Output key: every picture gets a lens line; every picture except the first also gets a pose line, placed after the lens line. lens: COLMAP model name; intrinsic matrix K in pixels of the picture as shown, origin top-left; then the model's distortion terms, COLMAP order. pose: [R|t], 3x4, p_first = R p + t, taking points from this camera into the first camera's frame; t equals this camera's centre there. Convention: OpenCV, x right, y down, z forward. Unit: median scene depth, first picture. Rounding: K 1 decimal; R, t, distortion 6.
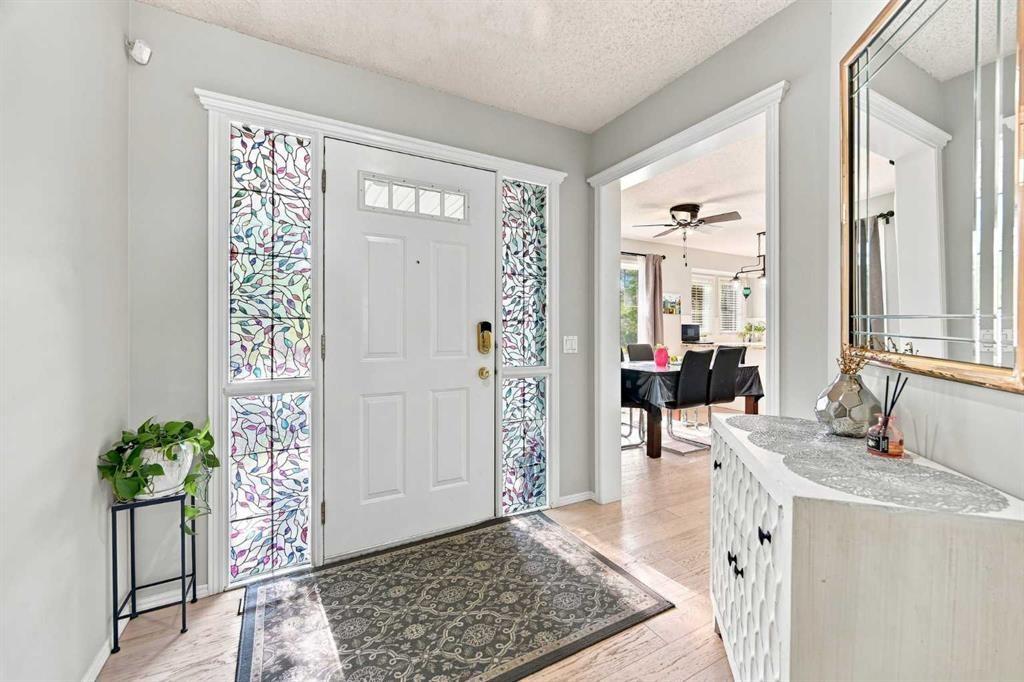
lens RADIAL K [[414.7, 0, 513.0], [0, 414.7, 334.4], [0, 0, 1]] dist [0.000310, -0.000023]
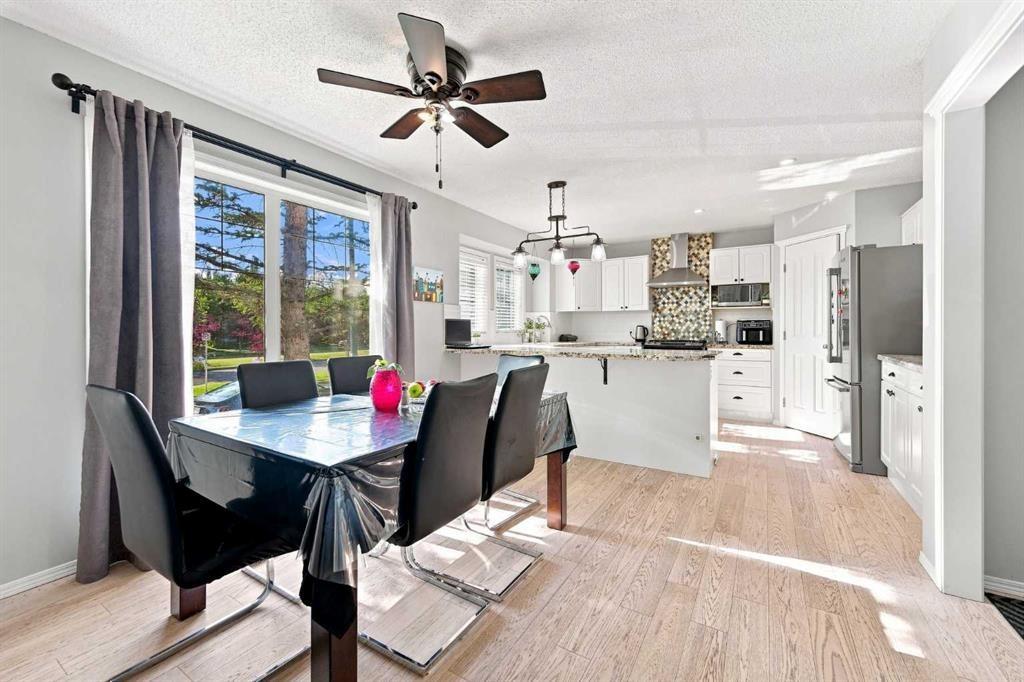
lens RADIAL K [[414.7, 0, 513.0], [0, 414.7, 334.4], [0, 0, 1]] dist [0.000310, -0.000023]
pose [[0.867699, -0.008197, 0.497022, 0.204711], [0.005073, 0.999958, 0.007635, -0.004804], [-0.497064, -0.004103, 0.867704, 0.445787]]
